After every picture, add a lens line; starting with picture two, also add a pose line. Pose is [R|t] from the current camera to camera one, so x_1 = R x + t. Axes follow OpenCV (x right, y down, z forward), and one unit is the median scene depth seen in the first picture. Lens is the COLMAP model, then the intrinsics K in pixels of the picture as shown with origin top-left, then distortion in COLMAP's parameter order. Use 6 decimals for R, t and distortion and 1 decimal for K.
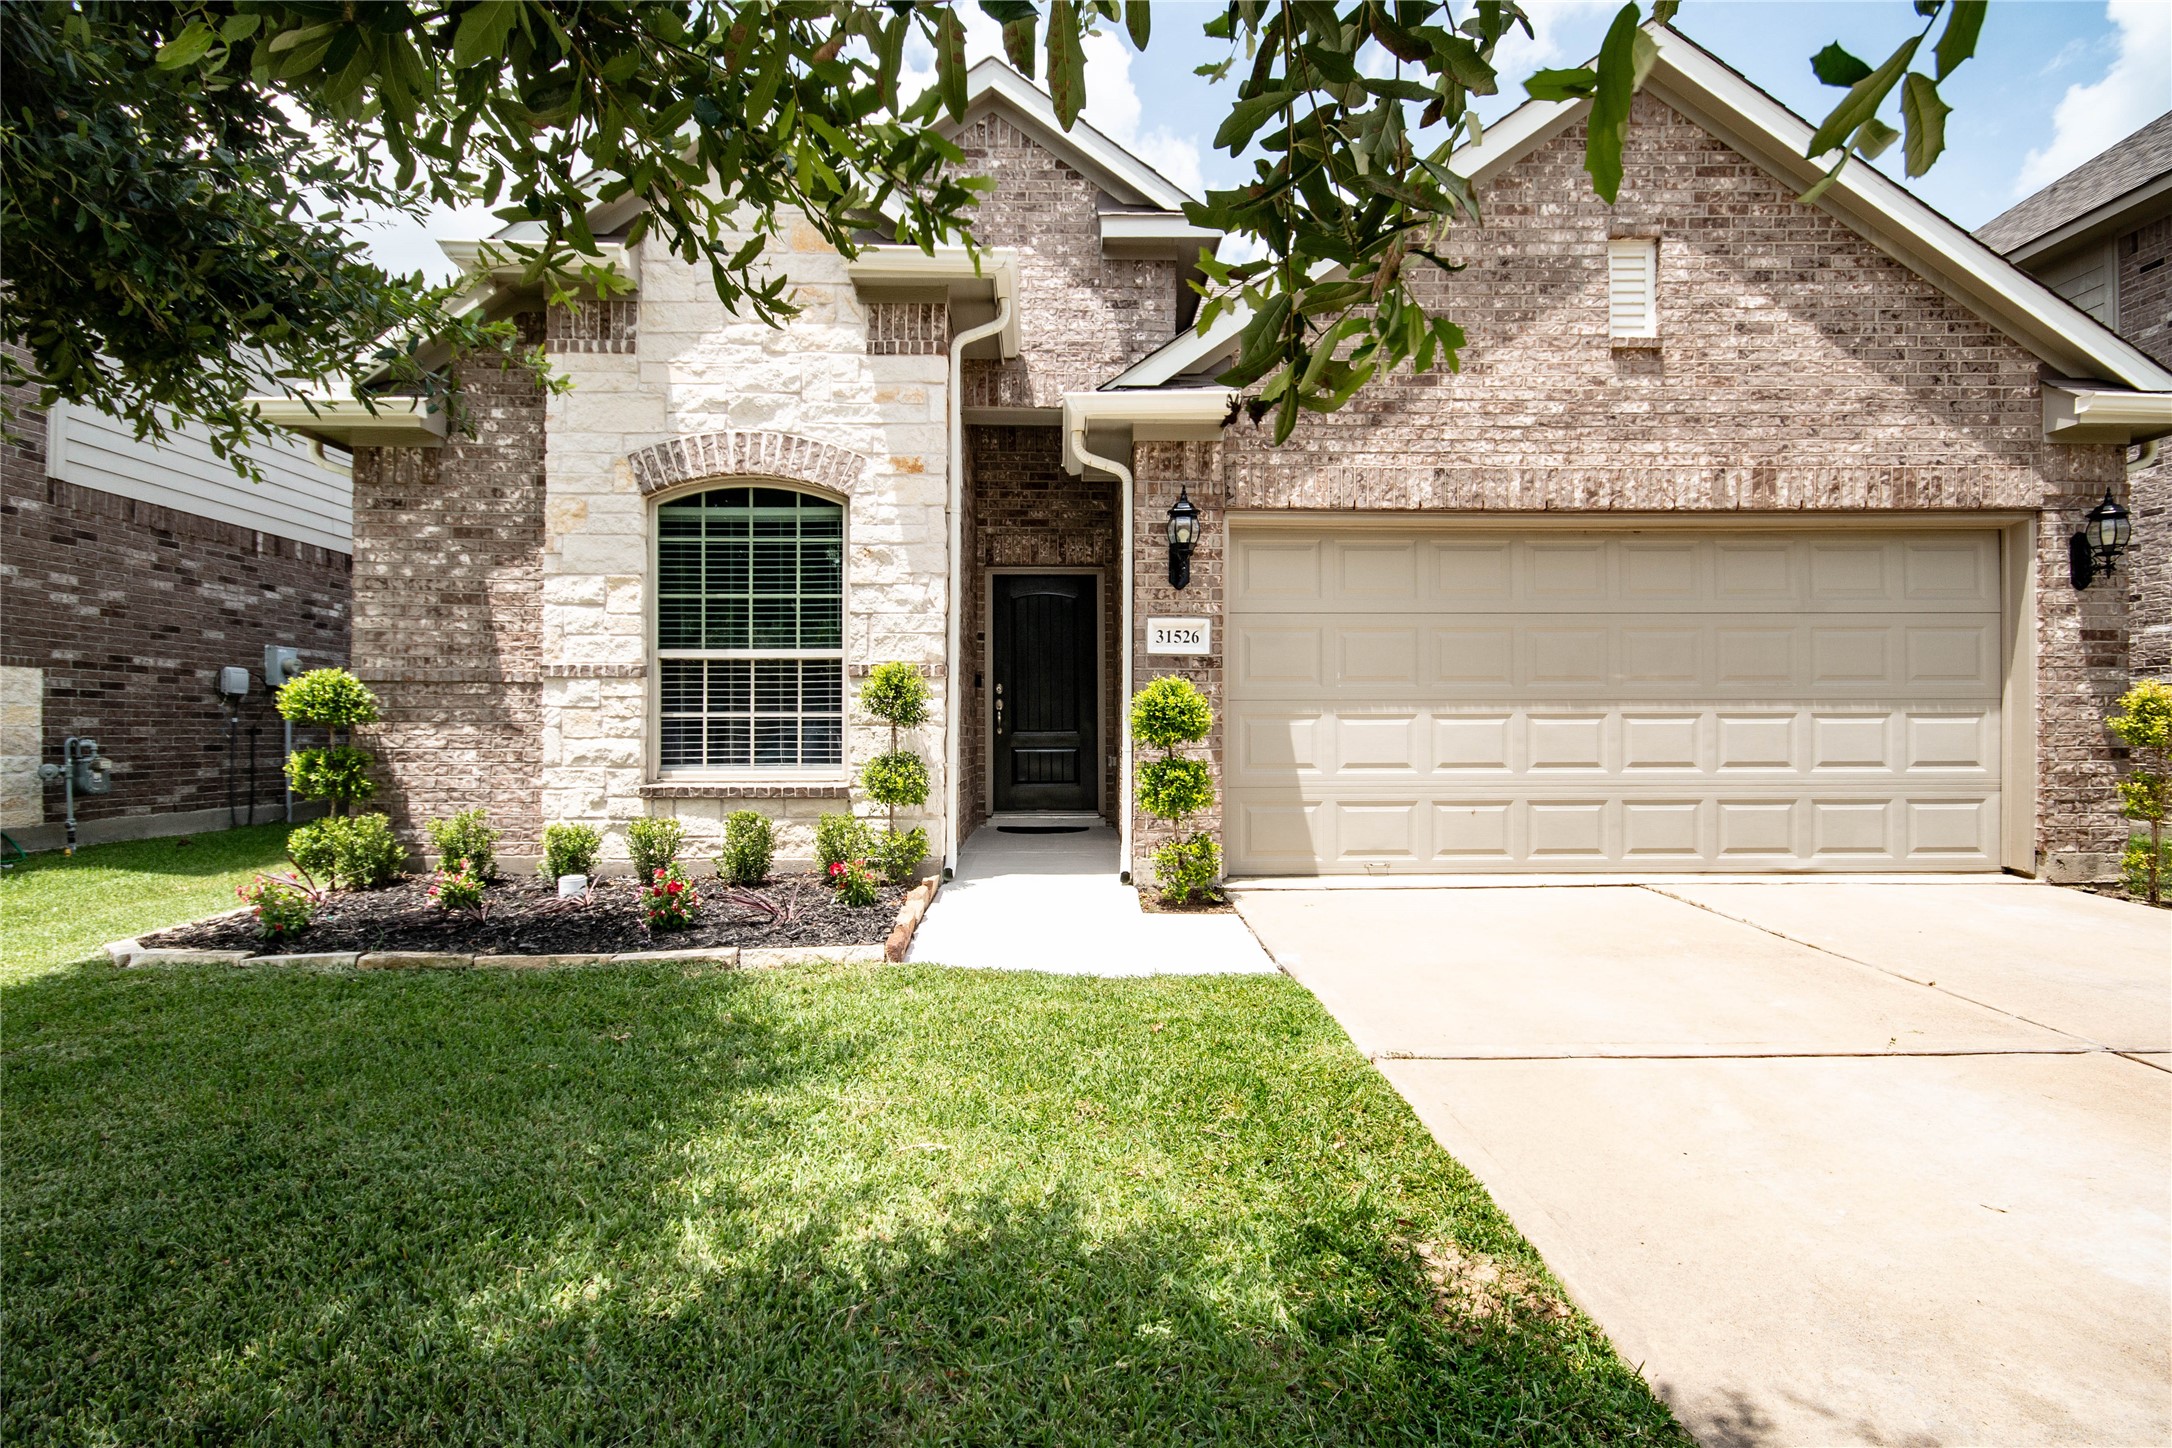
lens RADIAL K [[1079.2, 0, 1086.0], [0, 1079.2, 724.0], [0, 0, 1]] dist [0.005060, 0.000936]
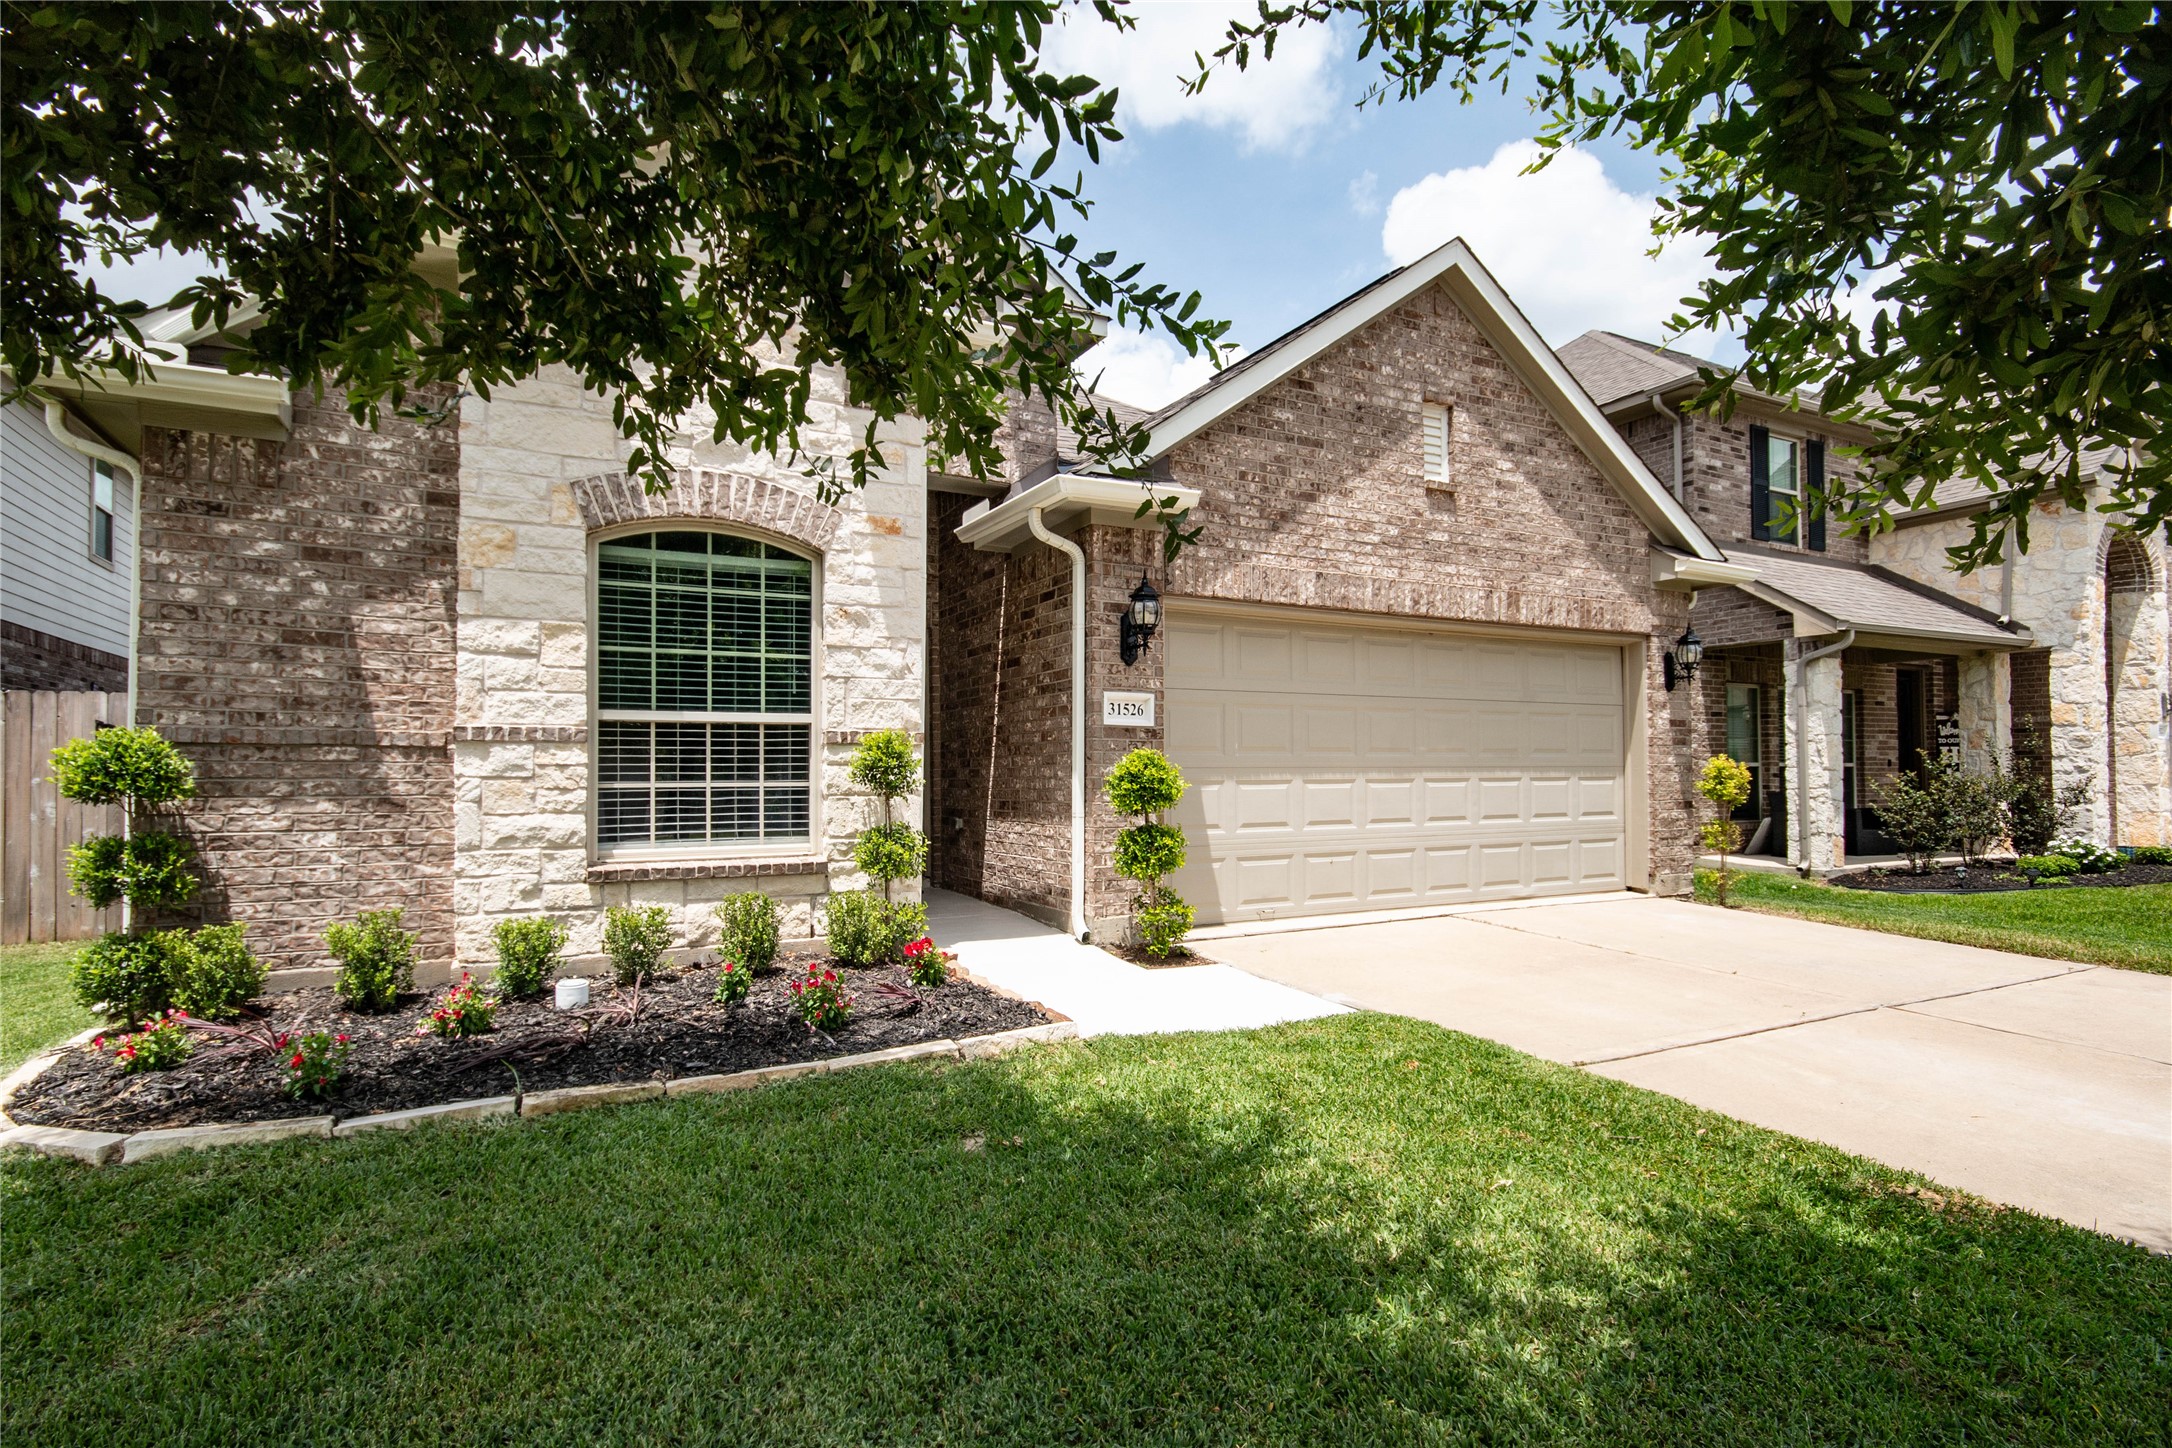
lens RADIAL K [[1061.2, 0, 1083.1], [0, 1061.2, 754.4], [0, 0, 1]] dist [0.002331, 0.000714]
pose [[0.900011, 0.005828, 0.435828, -0.413265], [0.001717, 0.999855, -0.016915, -0.018142], [-0.435863, 0.015972, 0.899871, 0.069460]]
